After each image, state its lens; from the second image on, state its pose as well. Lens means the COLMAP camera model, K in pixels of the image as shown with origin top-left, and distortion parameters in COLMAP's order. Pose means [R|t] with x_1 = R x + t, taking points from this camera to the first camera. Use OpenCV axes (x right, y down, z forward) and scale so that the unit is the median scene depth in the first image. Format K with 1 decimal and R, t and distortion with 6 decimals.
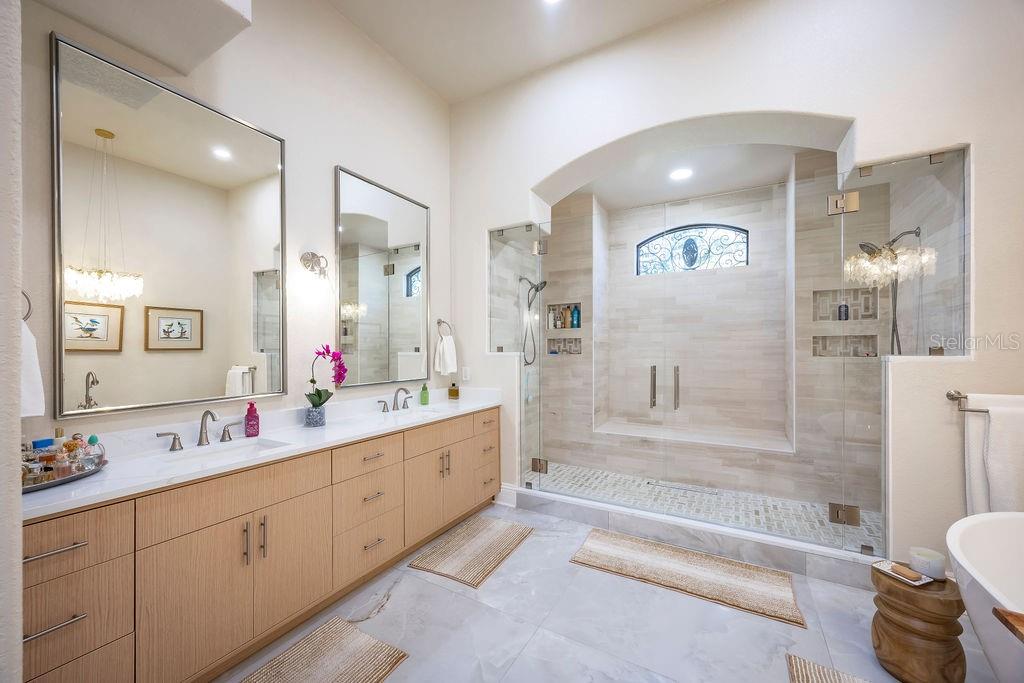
lens RADIAL K [[399.9, 0, 509.3], [0, 399.9, 343.3], [0, 0, 1]] dist [0.004678, 0.000189]
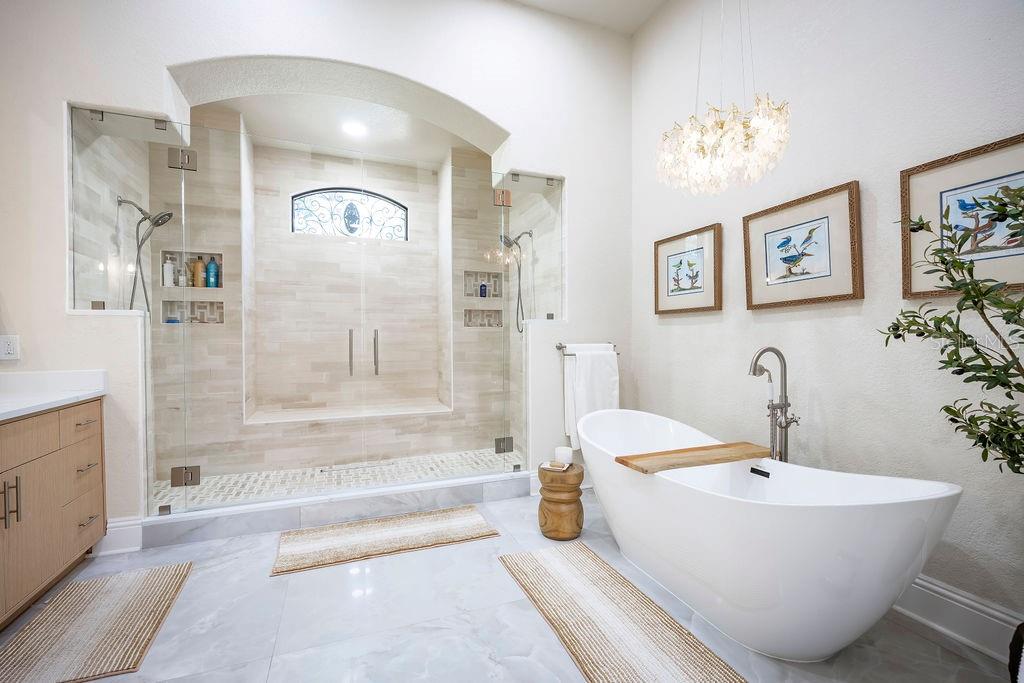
lens RADIAL K [[454.9, 0, 512.9], [0, 454.9, 341.9], [0, 0, 1]] dist [-0.001596, -0.000022]
pose [[0.609008, -0.000467, 0.793164, -0.198423], [-0.004413, 0.999982, 0.003978, 0.068467], [-0.793152, -0.005923, 0.608995, 0.078341]]
